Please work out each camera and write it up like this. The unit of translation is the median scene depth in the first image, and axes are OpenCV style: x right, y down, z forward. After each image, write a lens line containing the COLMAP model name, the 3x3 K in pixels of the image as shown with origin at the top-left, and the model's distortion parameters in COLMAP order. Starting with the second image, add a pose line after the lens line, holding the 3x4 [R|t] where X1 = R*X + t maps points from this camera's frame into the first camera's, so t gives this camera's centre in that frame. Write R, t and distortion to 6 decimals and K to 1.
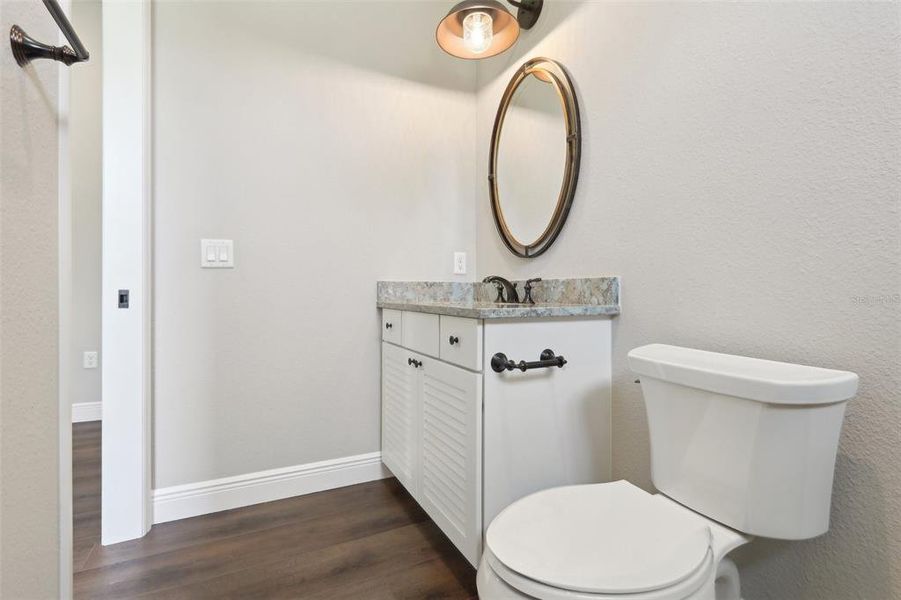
lens RADIAL K [[418.6, 0, 441.1], [0, 418.6, 297.0], [0, 0, 1]] dist [-0.006658, -0.000569]
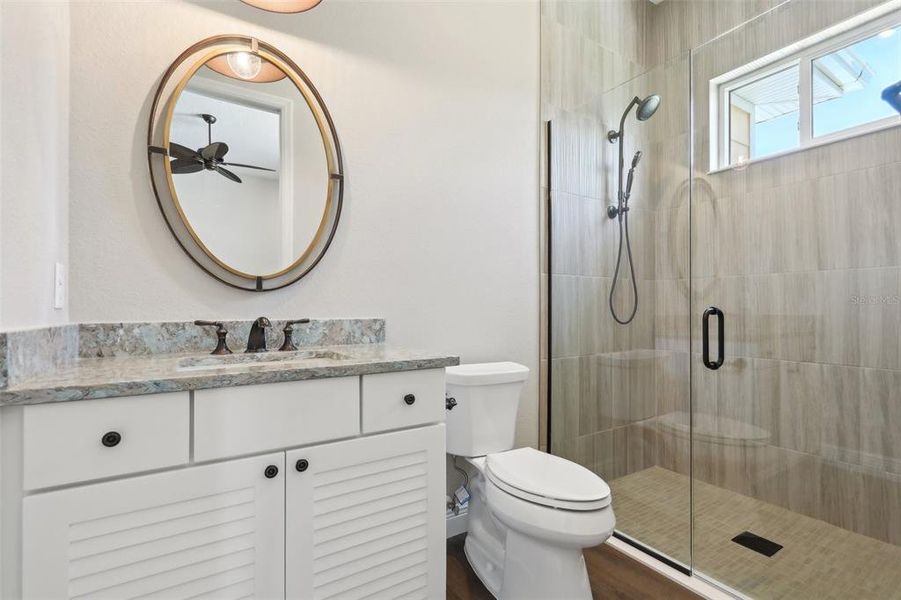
lens RADIAL K [[416.0, 0, 448.9], [0, 416.0, 306.4], [0, 0, 1]] dist [-0.002128, -0.000224]
pose [[-0.110193, 0.000552, 0.993910, -0.678611], [0.012791, 0.999918, 0.000863, -0.070902], [-0.993828, 0.012808, -0.110191, 0.834321]]
